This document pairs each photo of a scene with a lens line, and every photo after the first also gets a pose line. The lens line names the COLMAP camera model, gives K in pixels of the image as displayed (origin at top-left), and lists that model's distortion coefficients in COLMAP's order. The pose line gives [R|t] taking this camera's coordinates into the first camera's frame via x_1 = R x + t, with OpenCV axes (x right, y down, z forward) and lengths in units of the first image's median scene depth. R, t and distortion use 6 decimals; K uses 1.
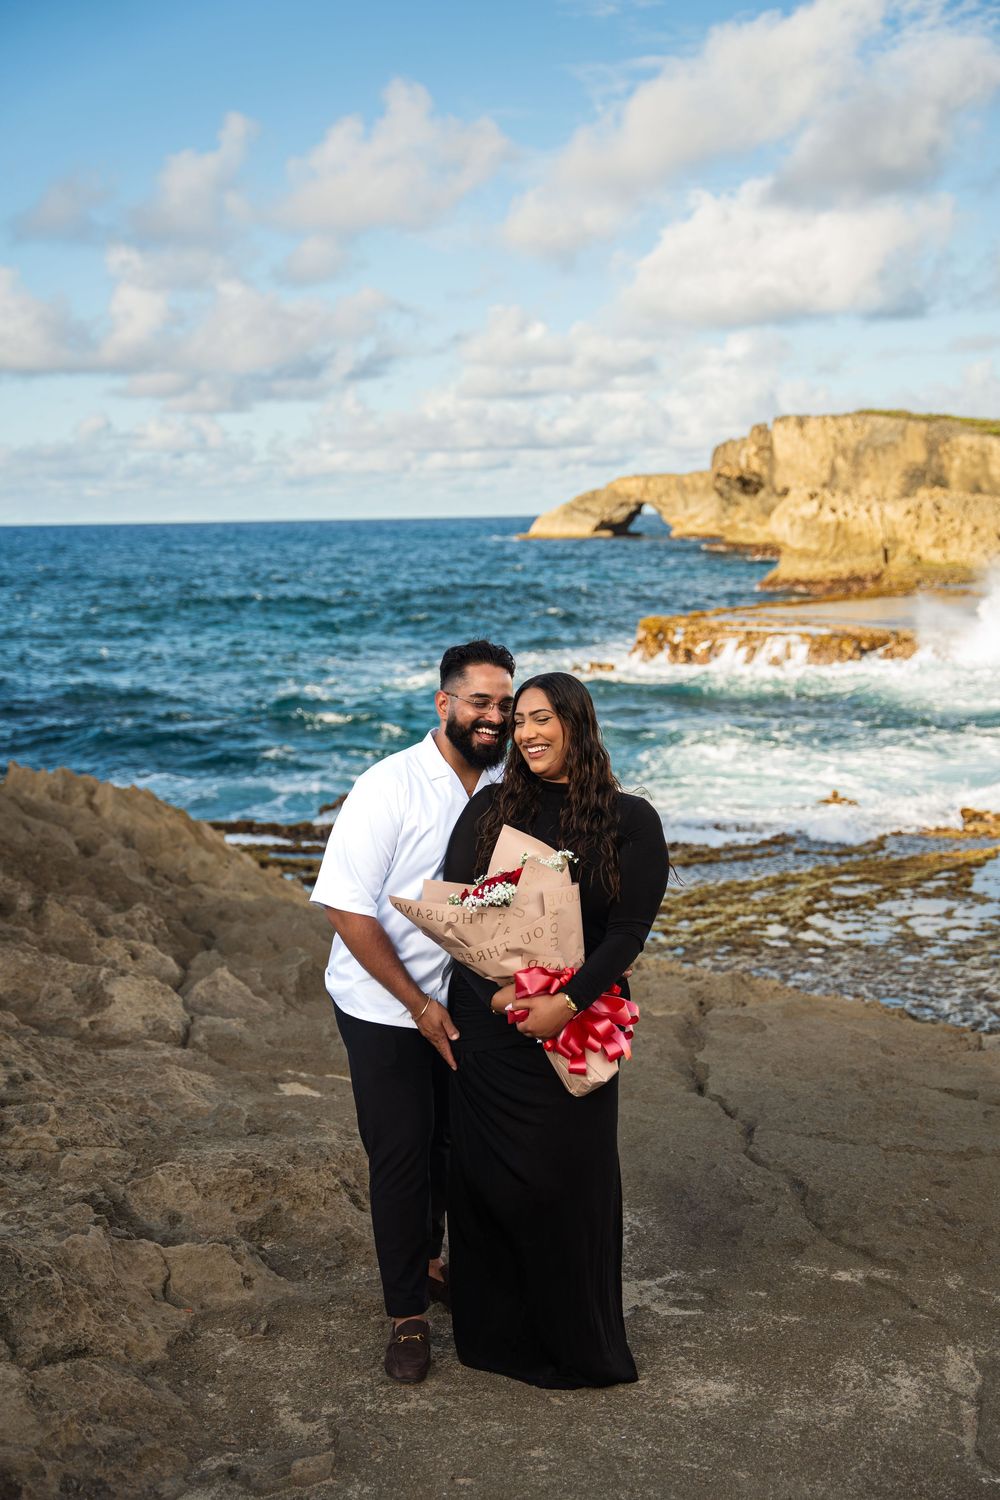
lens RADIAL K [[1848.7, 0, 527.7], [0, 1848.7, 722.5], [0, 0, 1]] dist [0.187952, 0.000000]
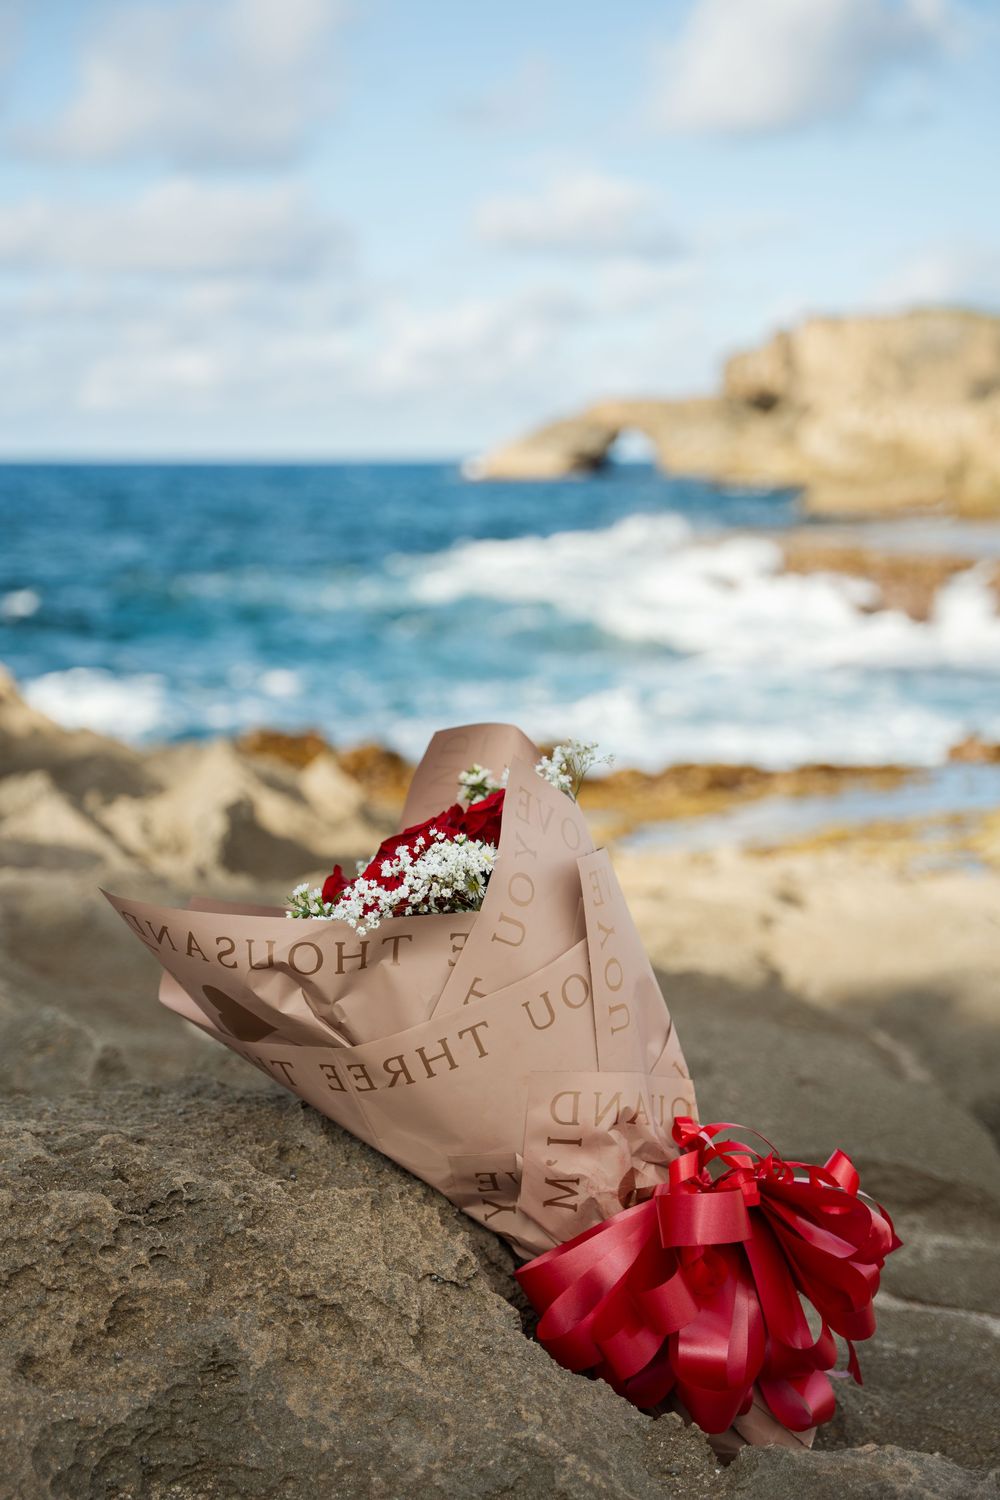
lens RADIAL K [[2299.0, 0, 506.7], [0, 2299.0, 740.9], [0, 0, 1]] dist [0.241760, 0.000000]
pose [[0.999890, 0.005492, 0.013756, -0.099272], [-0.005634, 0.999931, 0.010267, 0.173715], [-0.013699, -0.010343, 0.999853, 0.689319]]
